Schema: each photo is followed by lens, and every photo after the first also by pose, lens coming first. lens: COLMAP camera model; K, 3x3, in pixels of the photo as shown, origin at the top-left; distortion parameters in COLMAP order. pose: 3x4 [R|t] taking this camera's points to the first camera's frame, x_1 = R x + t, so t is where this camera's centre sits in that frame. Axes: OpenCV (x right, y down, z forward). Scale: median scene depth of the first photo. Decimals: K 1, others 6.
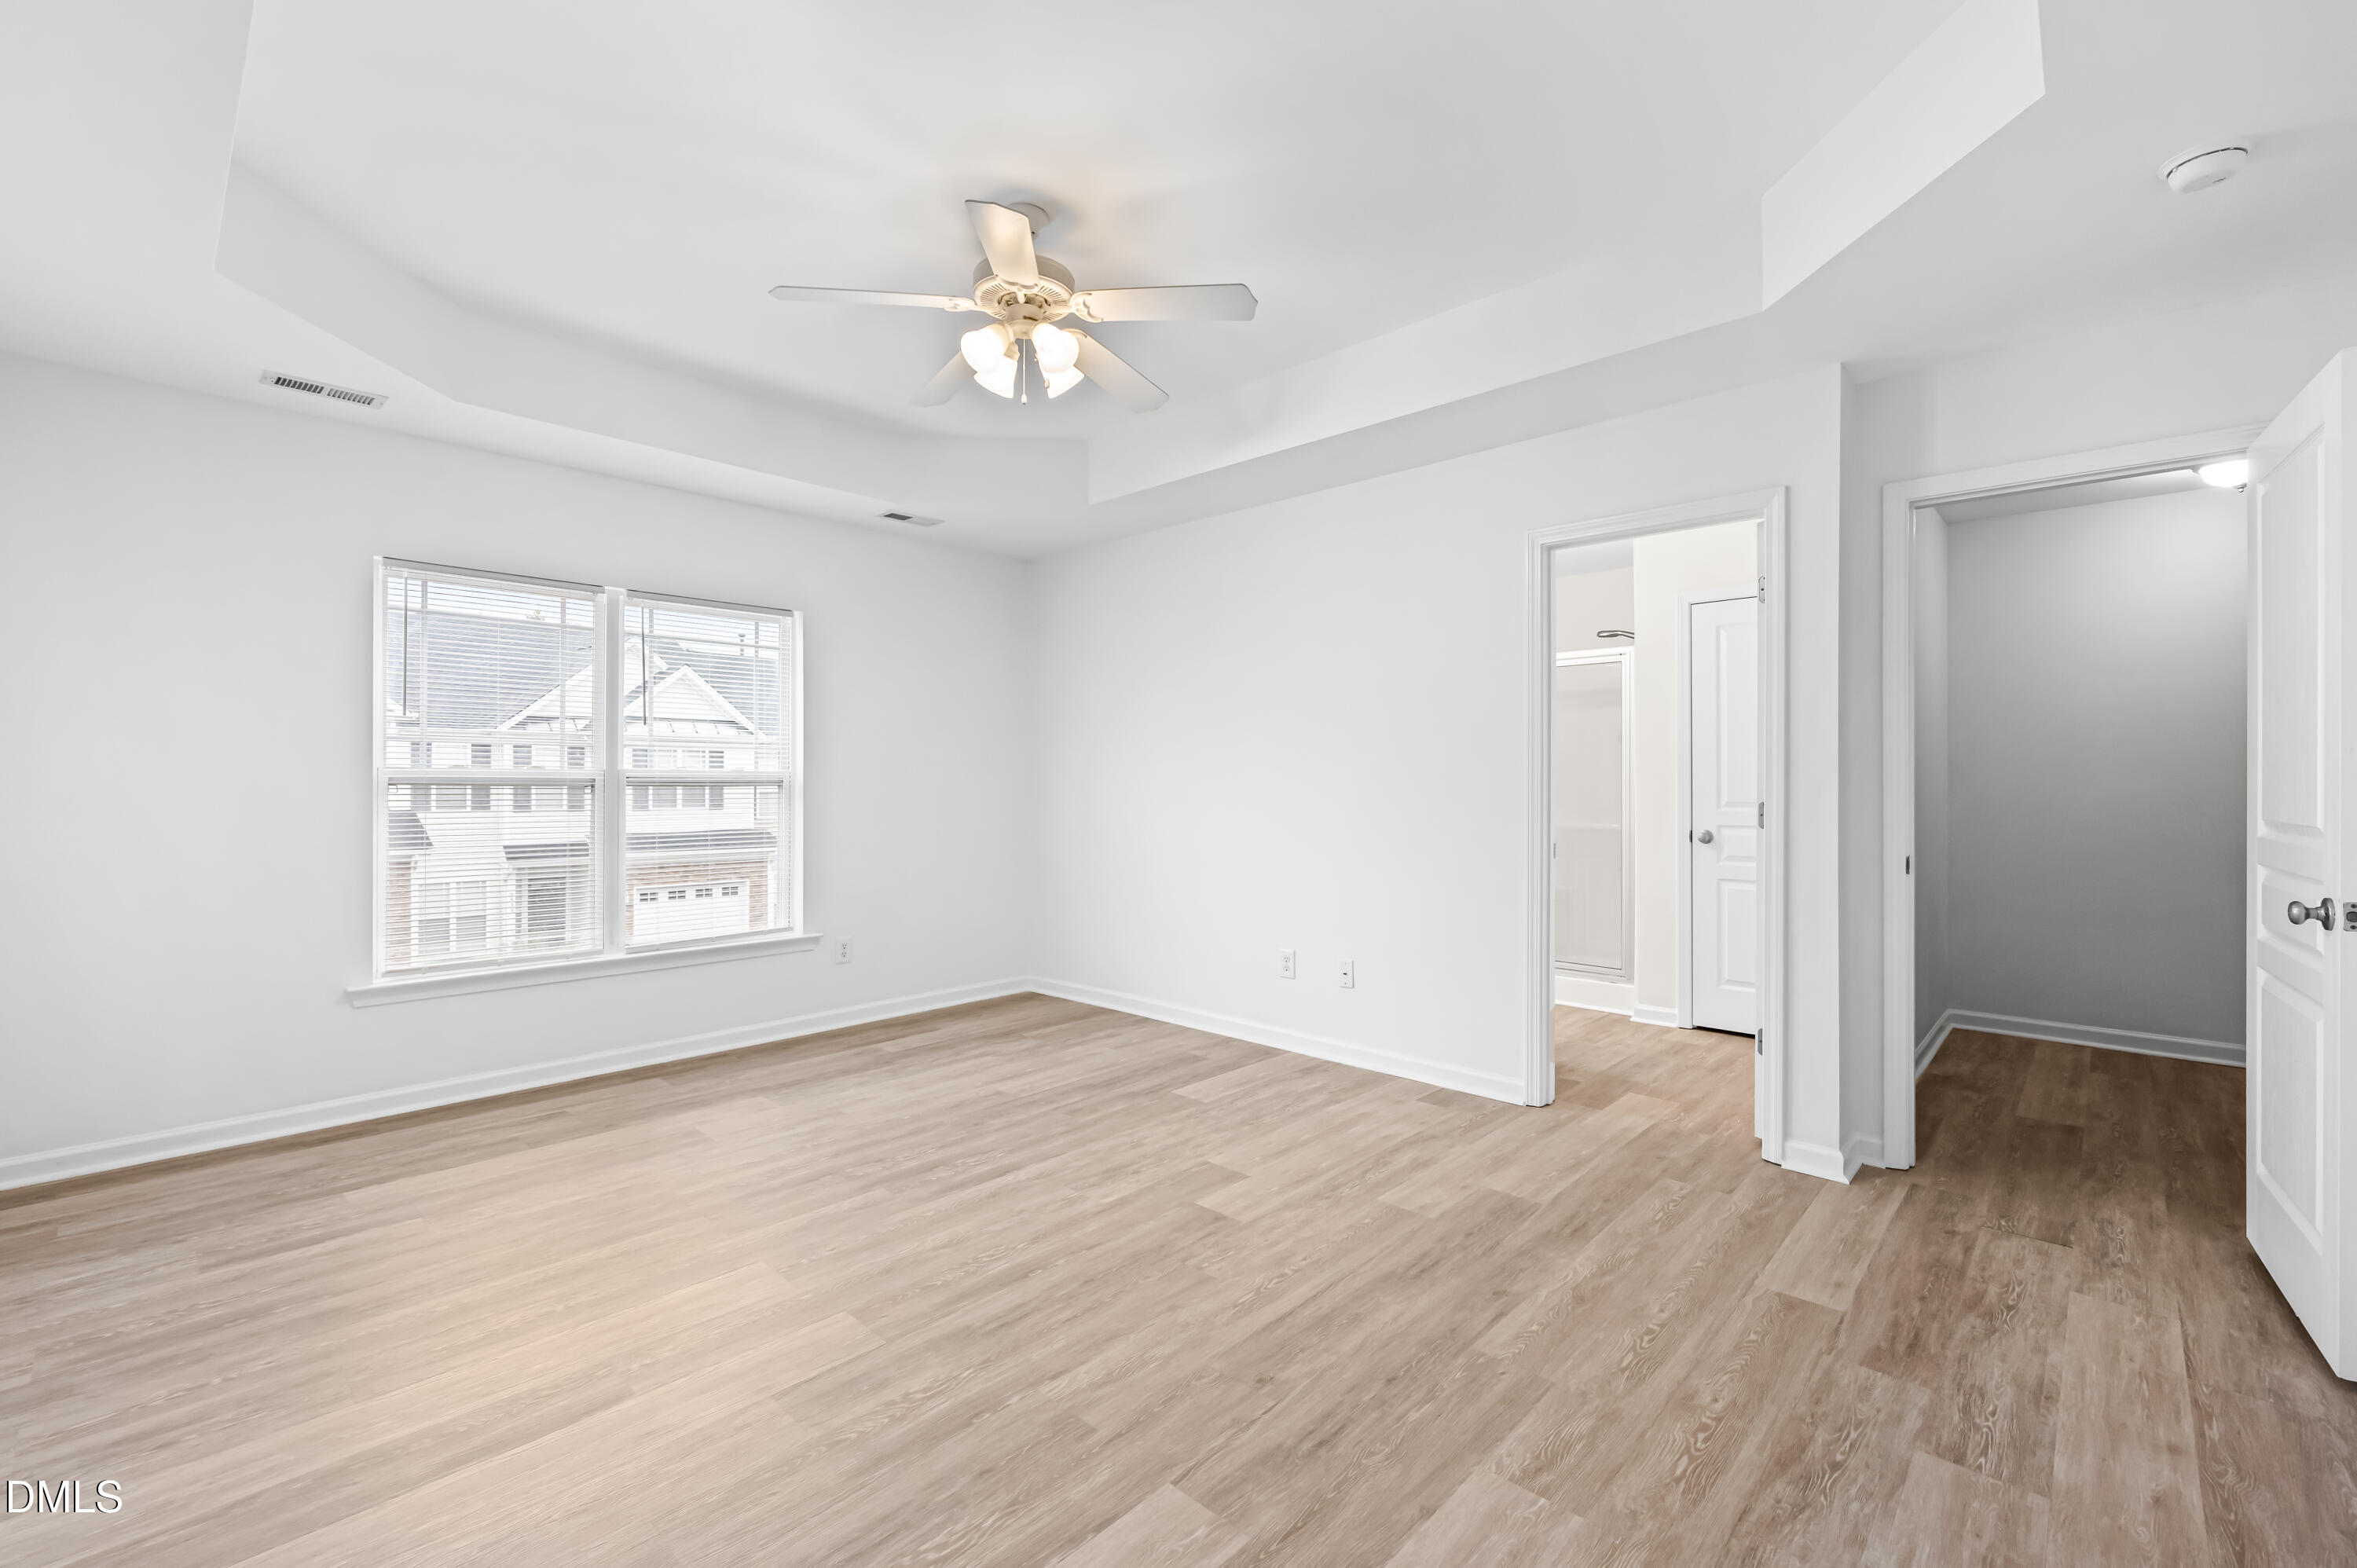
lens RADIAL K [[1004.1, 0, 1184.8], [0, 1004.1, 794.8], [0, 0, 1]] dist [-0.001369, -0.000378]
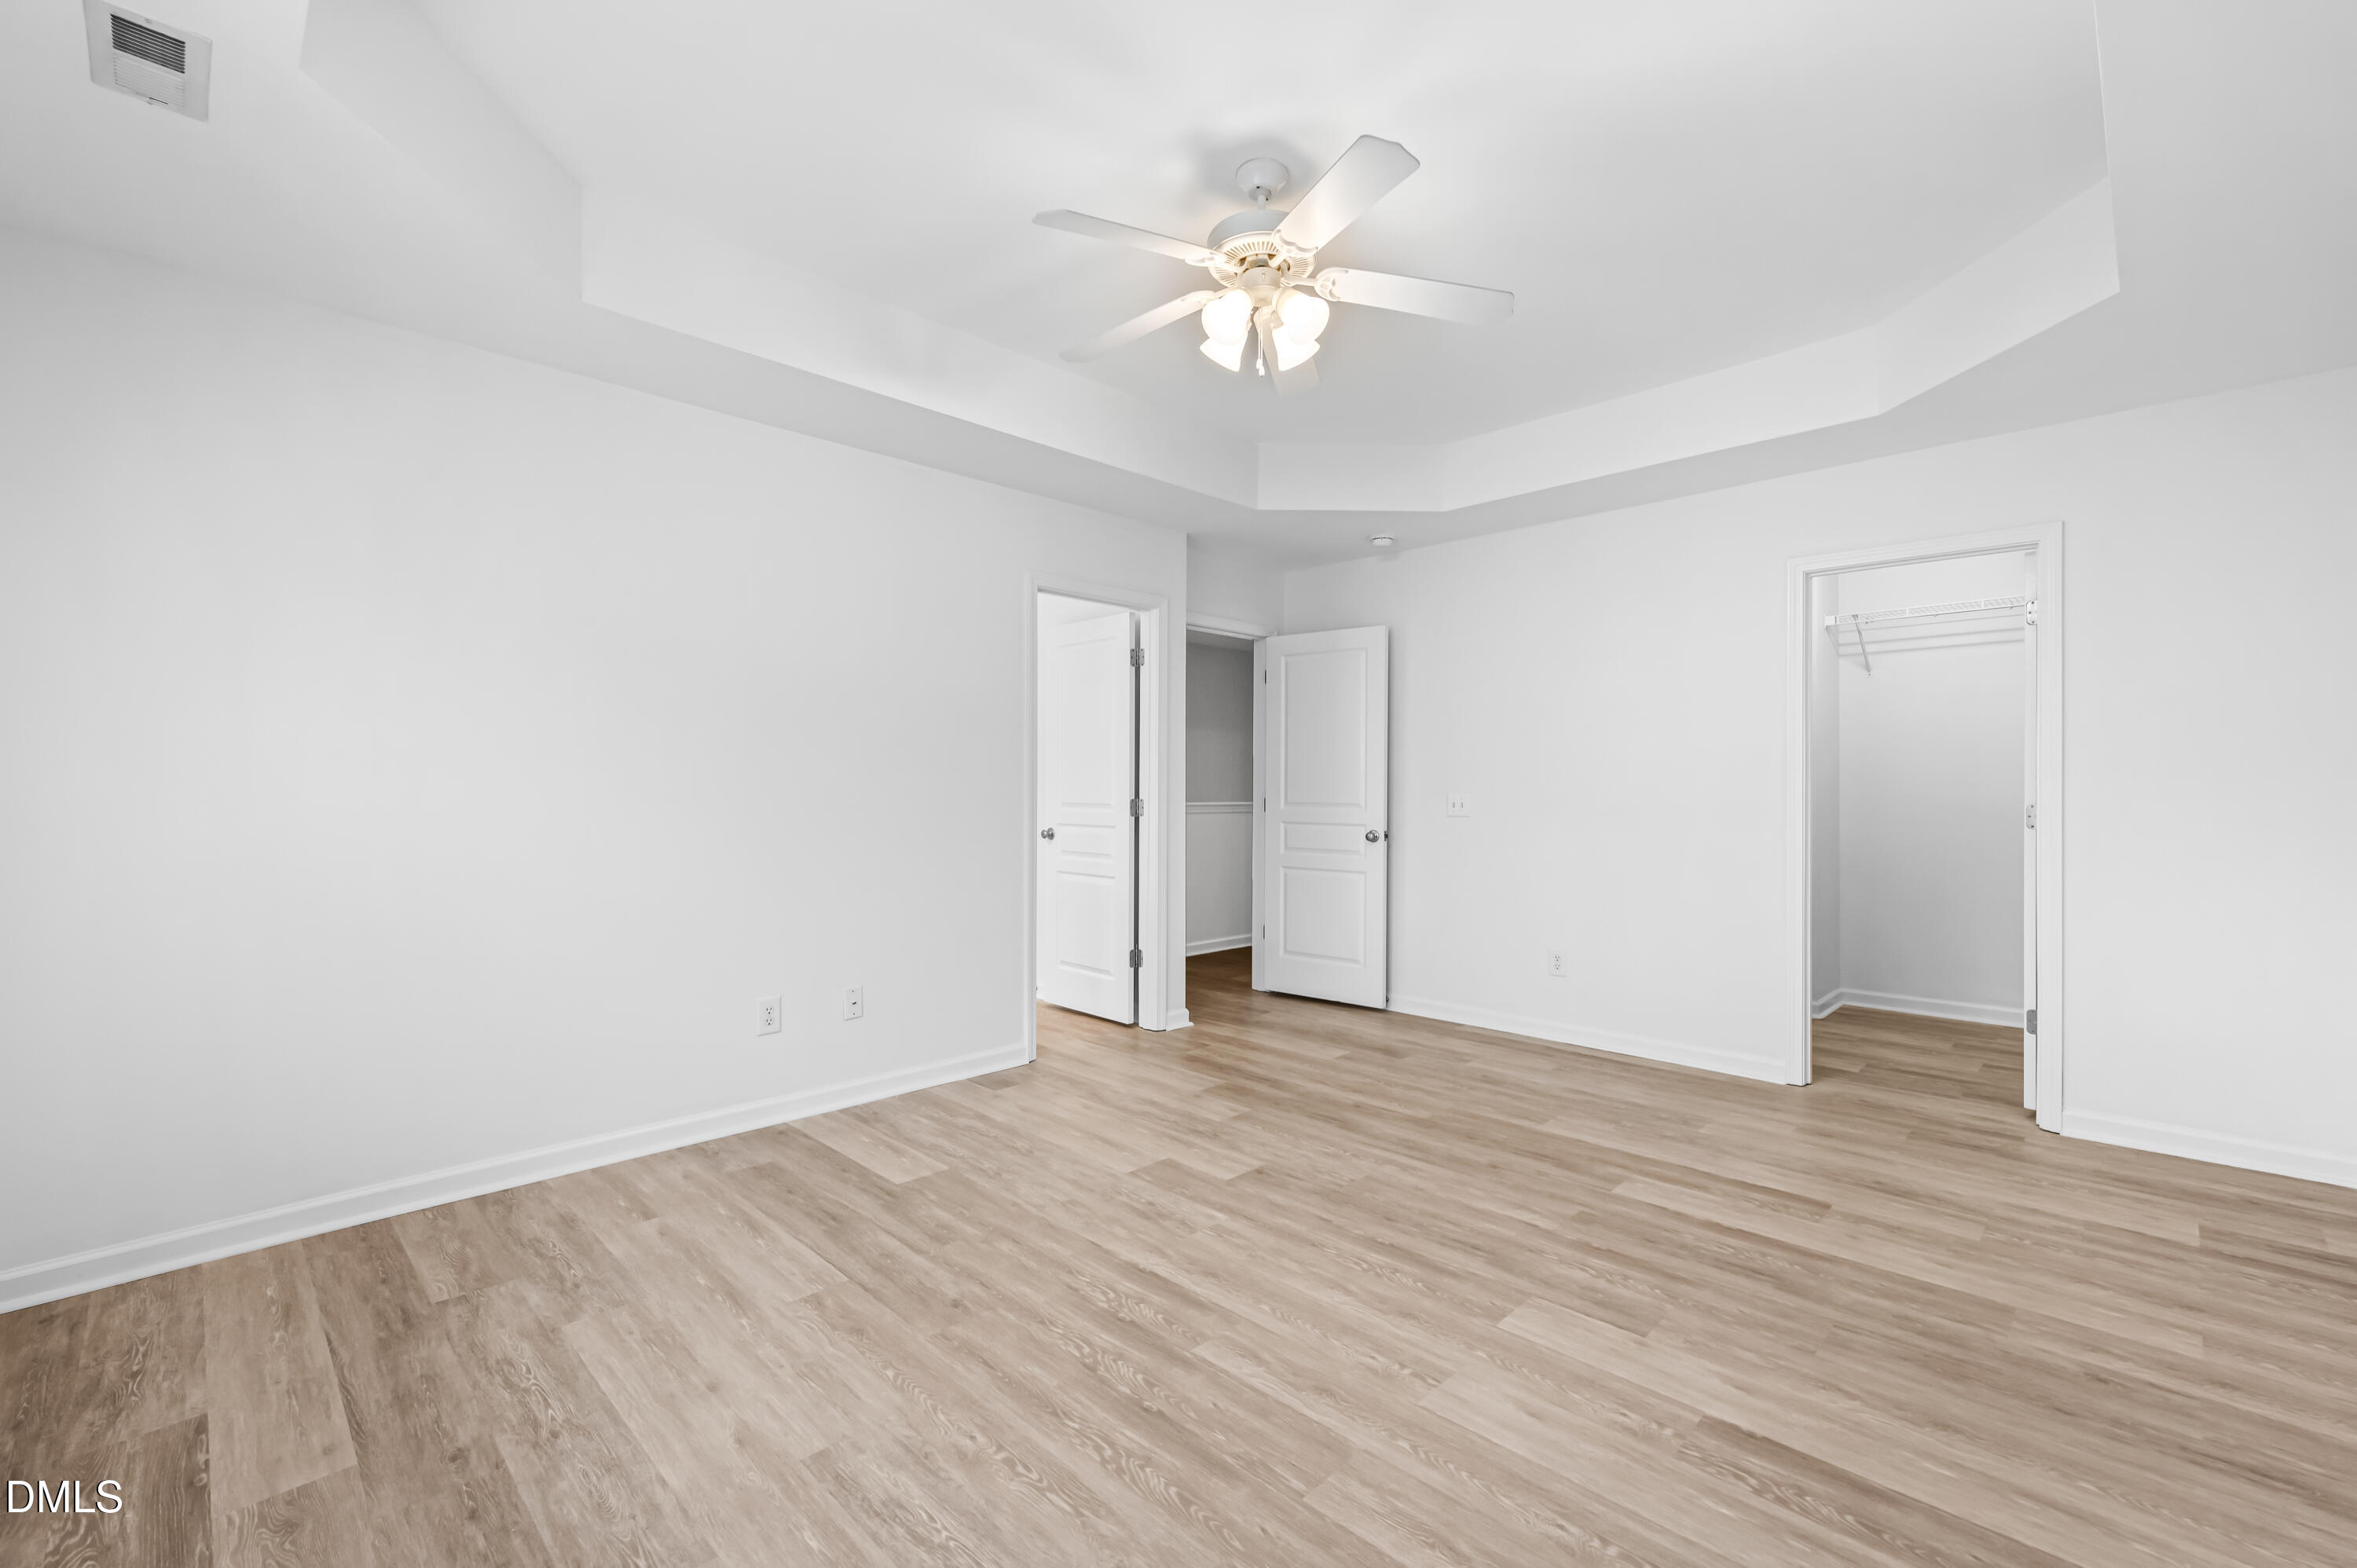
lens RADIAL K [[1004.1, 0, 1194.2], [0, 1004.1, 762.7], [0, 0, 1]] dist [-0.001369, -0.000378]
pose [[0.008268, 0.022563, 0.999711, -0.884227], [0.012115, 0.999670, -0.022662, -0.009010], [-0.999892, 0.012299, 0.007992, 0.850968]]
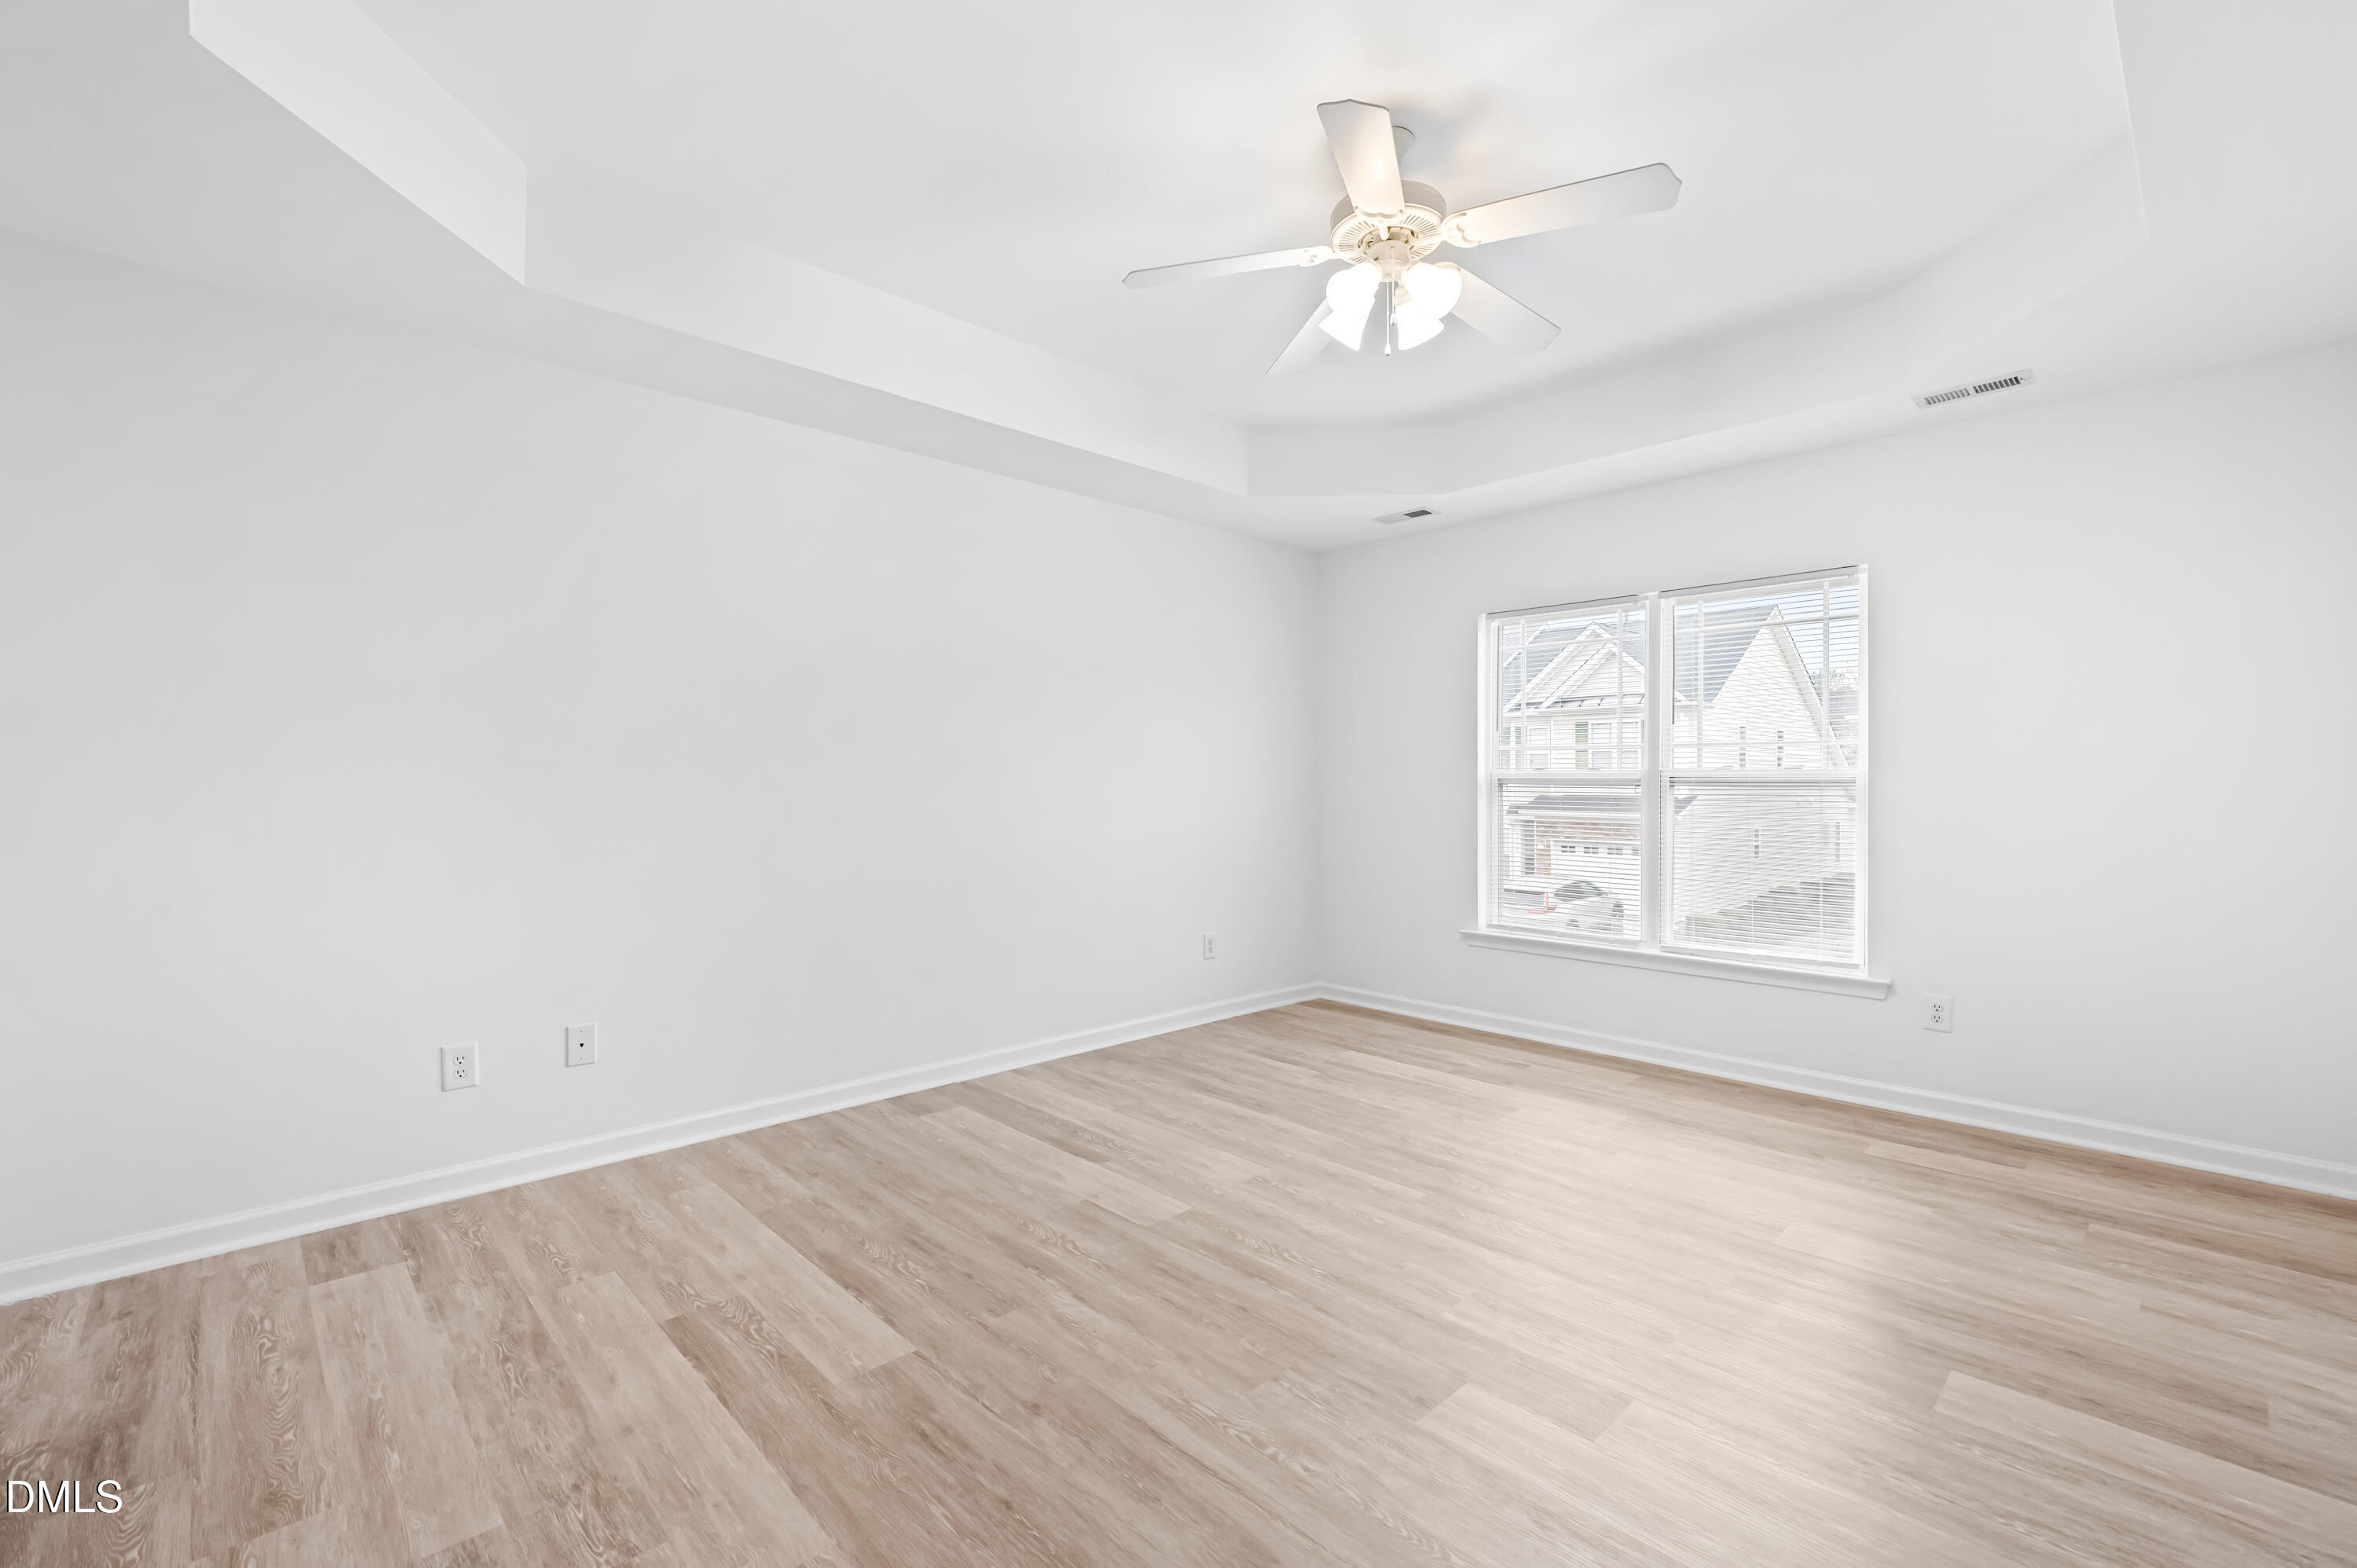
lens RADIAL K [[1004.1, 0, 1162.7], [0, 1004.1, 787.2], [0, 0, 1]] dist [-0.001369, -0.000378]
pose [[-0.069638, 0.004706, -0.997561, 0.598723], [-0.012656, 0.999904, 0.005600, -0.007646], [0.997492, 0.013015, -0.069572, 0.693458]]
